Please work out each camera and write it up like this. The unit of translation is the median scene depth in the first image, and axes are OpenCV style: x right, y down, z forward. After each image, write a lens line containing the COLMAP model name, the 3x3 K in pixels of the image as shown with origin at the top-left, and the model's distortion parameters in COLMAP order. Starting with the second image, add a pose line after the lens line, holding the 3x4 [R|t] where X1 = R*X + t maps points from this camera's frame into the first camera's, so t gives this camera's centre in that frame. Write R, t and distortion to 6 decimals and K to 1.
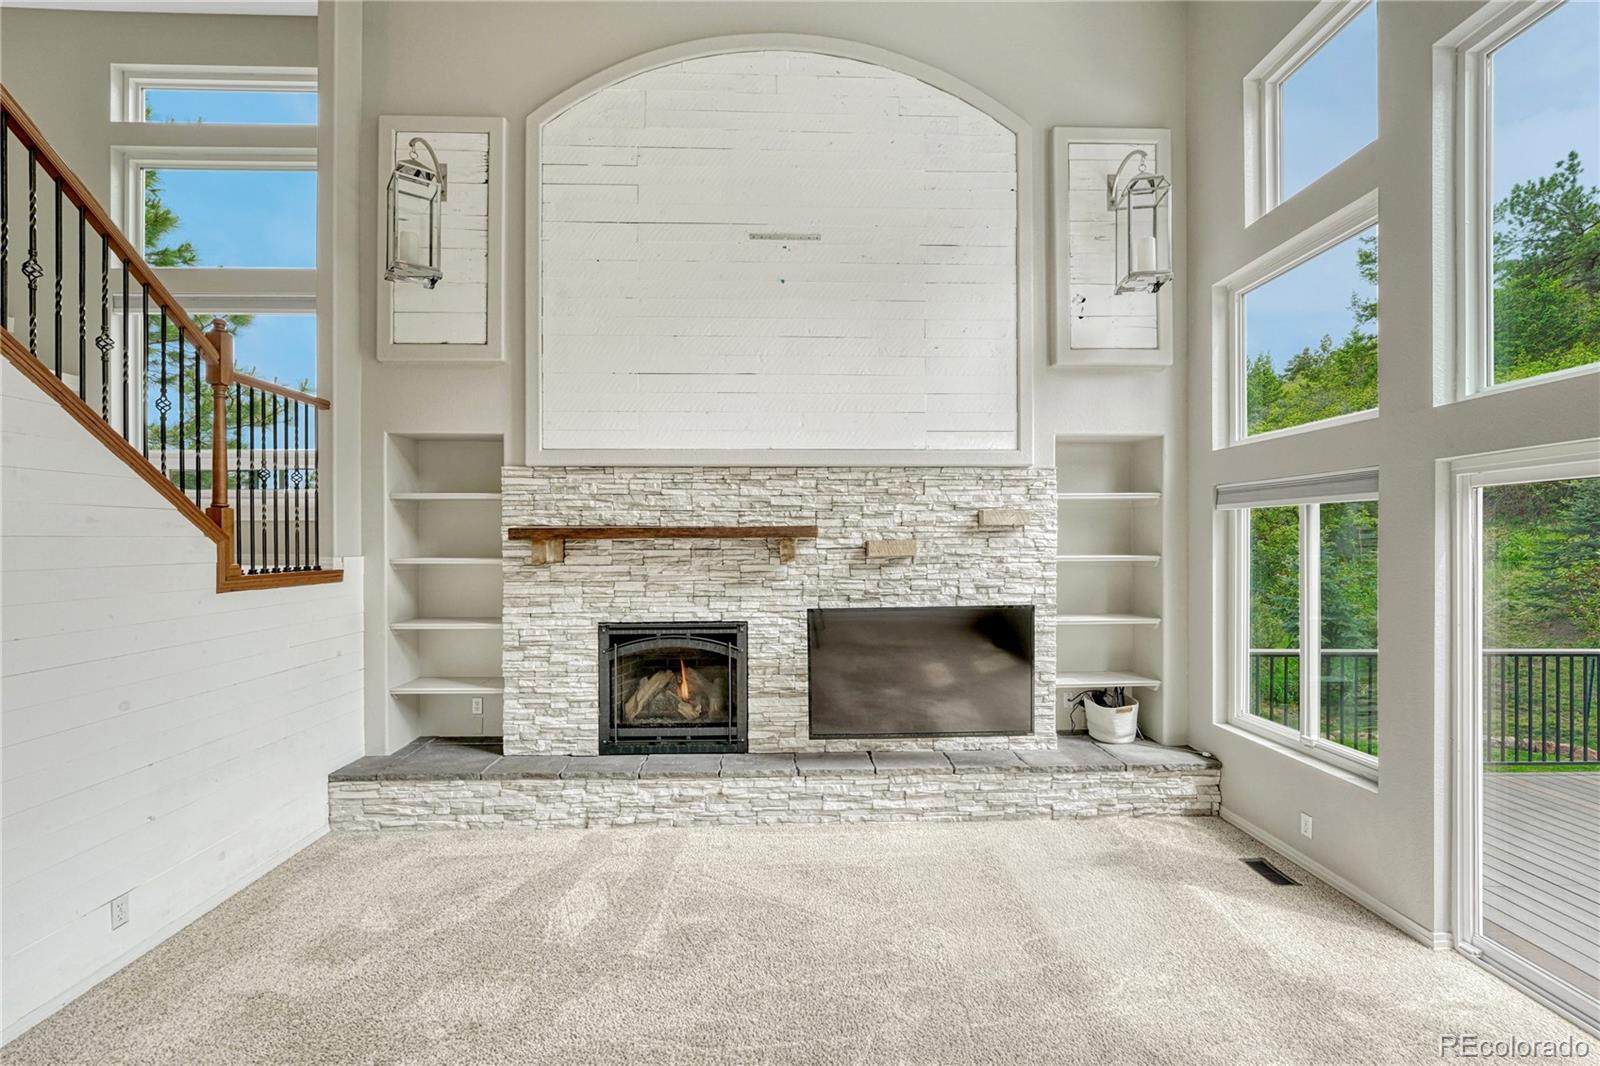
lens RADIAL K [[690.8, 0, 795.2], [0, 690.8, 540.8], [0, 0, 1]] dist [0.000390, -0.001163]
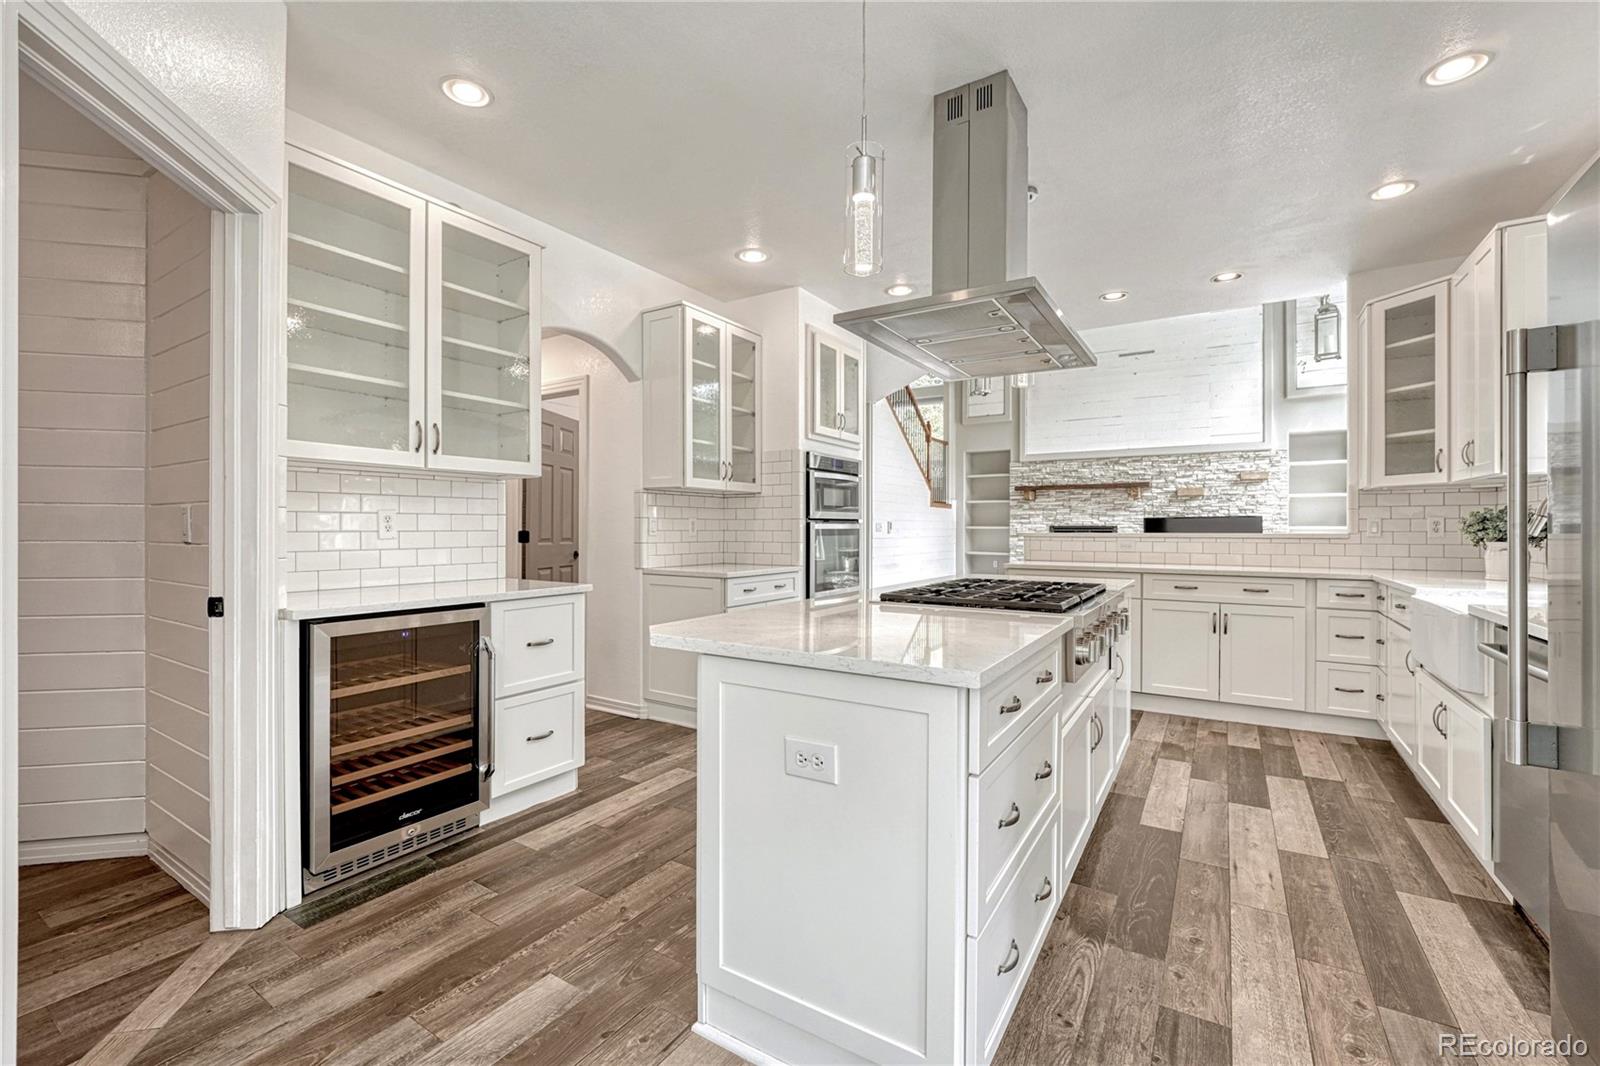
lens RADIAL K [[690.8, 0, 803.7], [0, 690.8, 530.6], [0, 0, 1]] dist [0.000390, -0.001163]
pose [[0.842282, 0.004018, -0.539022, 0.288491], [-0.003452, 0.999992, 0.002061, 0.133143], [0.539026, 0.000125, 0.842289, -1.477719]]
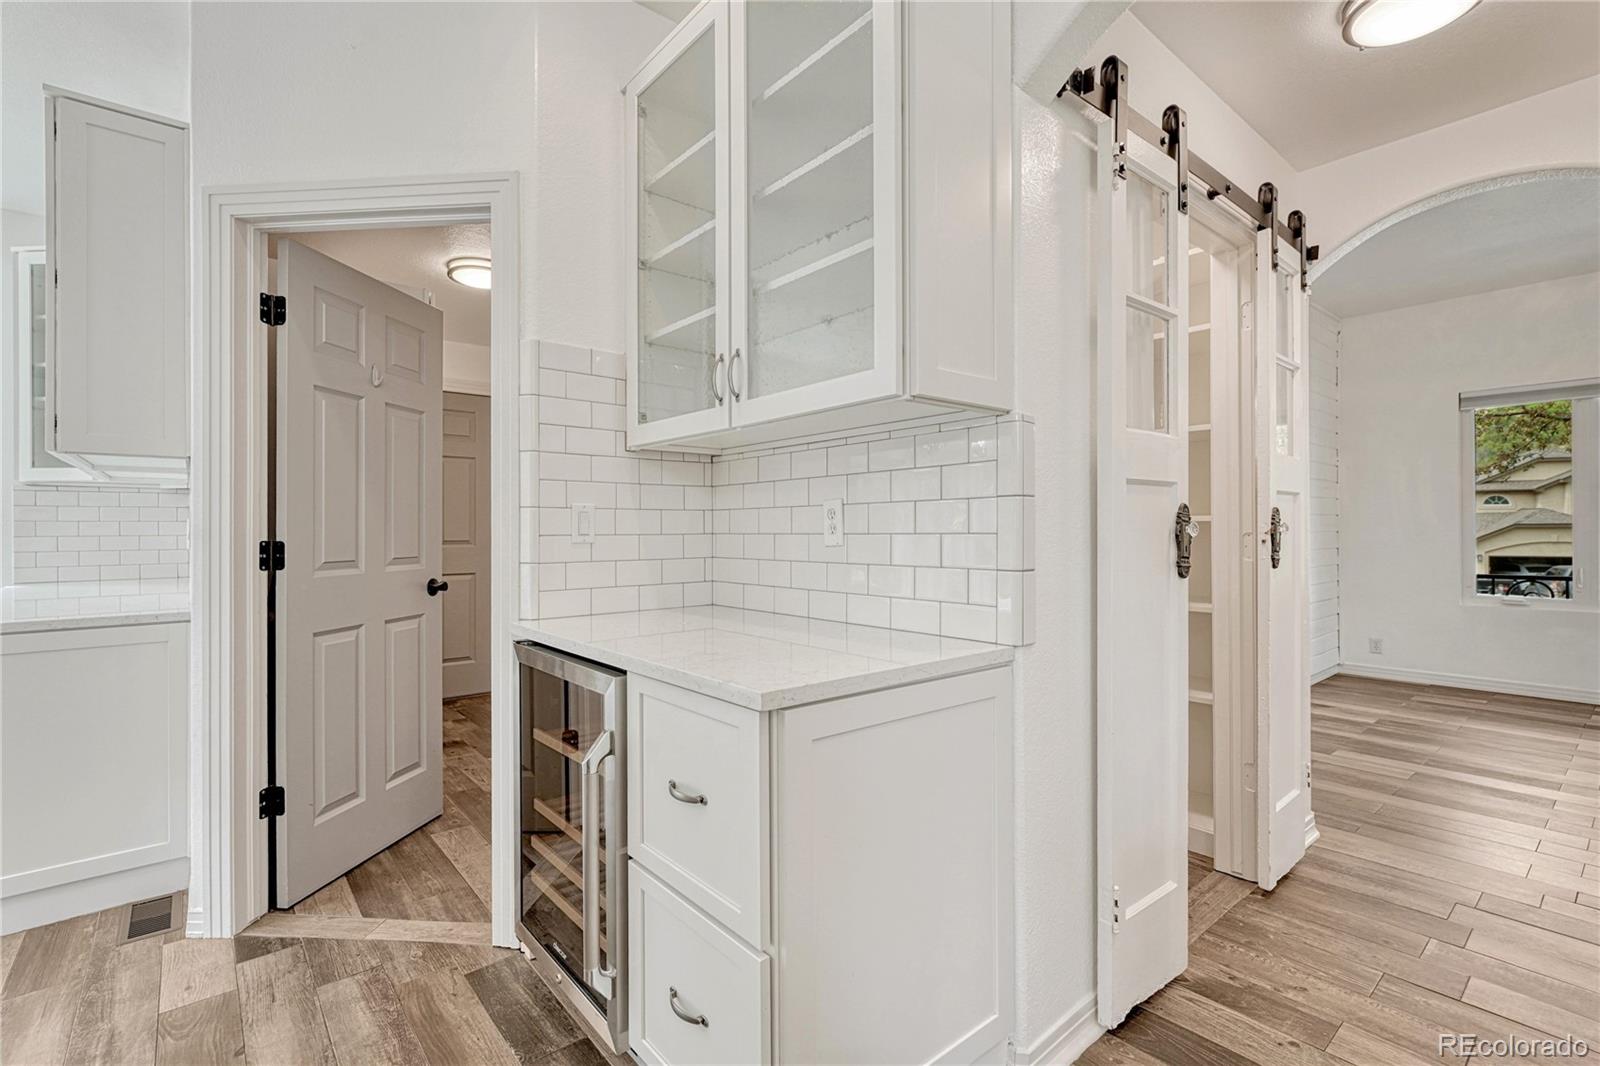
lens RADIAL K [[727.1, 0, 806.4], [0, 727.1, 522.3], [0, 0, 1]] dist [-0.003568, 0.002255]
pose [[-0.770694, 0.002450, -0.637201, -0.085579], [0.006359, 0.999972, -0.003848, 0.131300], [0.637174, -0.007018, -0.770688, -0.854524]]
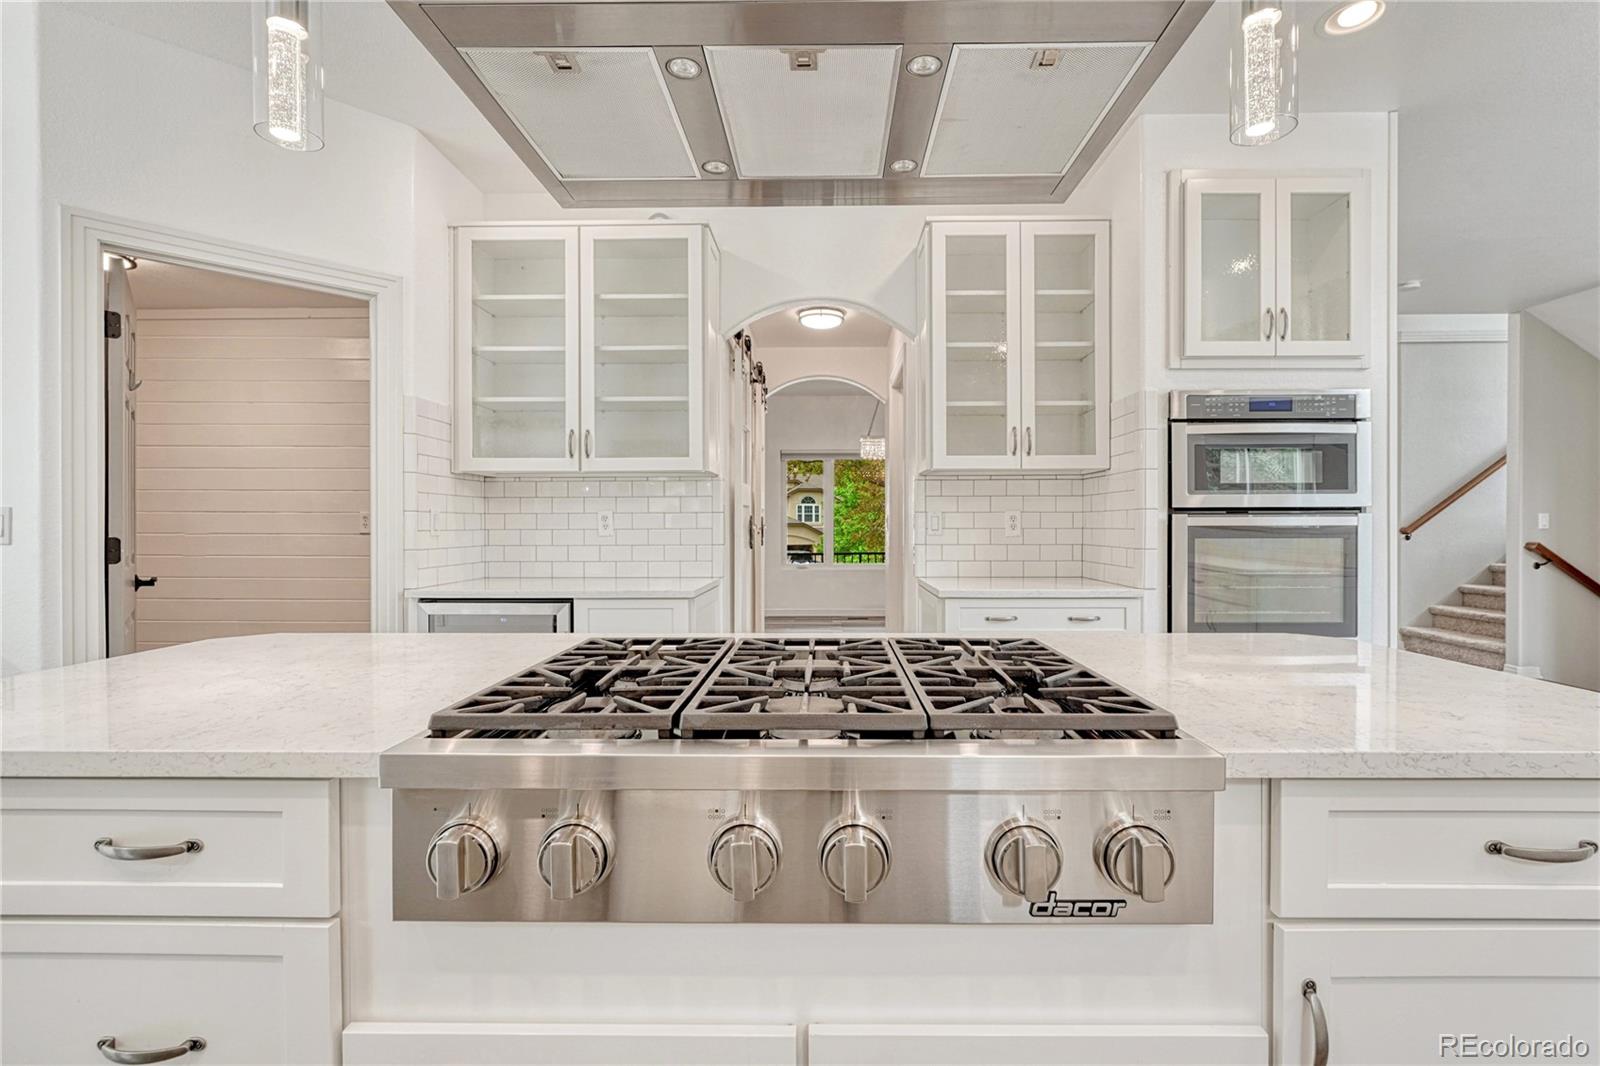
lens RADIAL K [[677.9, 0, 811.1], [0, 677.9, 532.1], [0, 0, 1]] dist [-0.026908, 0.000567]
pose [[-0.035427, 0.011483, -0.999306, 0.324112], [0.000785, 0.999934, 0.011462, 0.131510], [0.999372, -0.000378, -0.035434, -0.925047]]
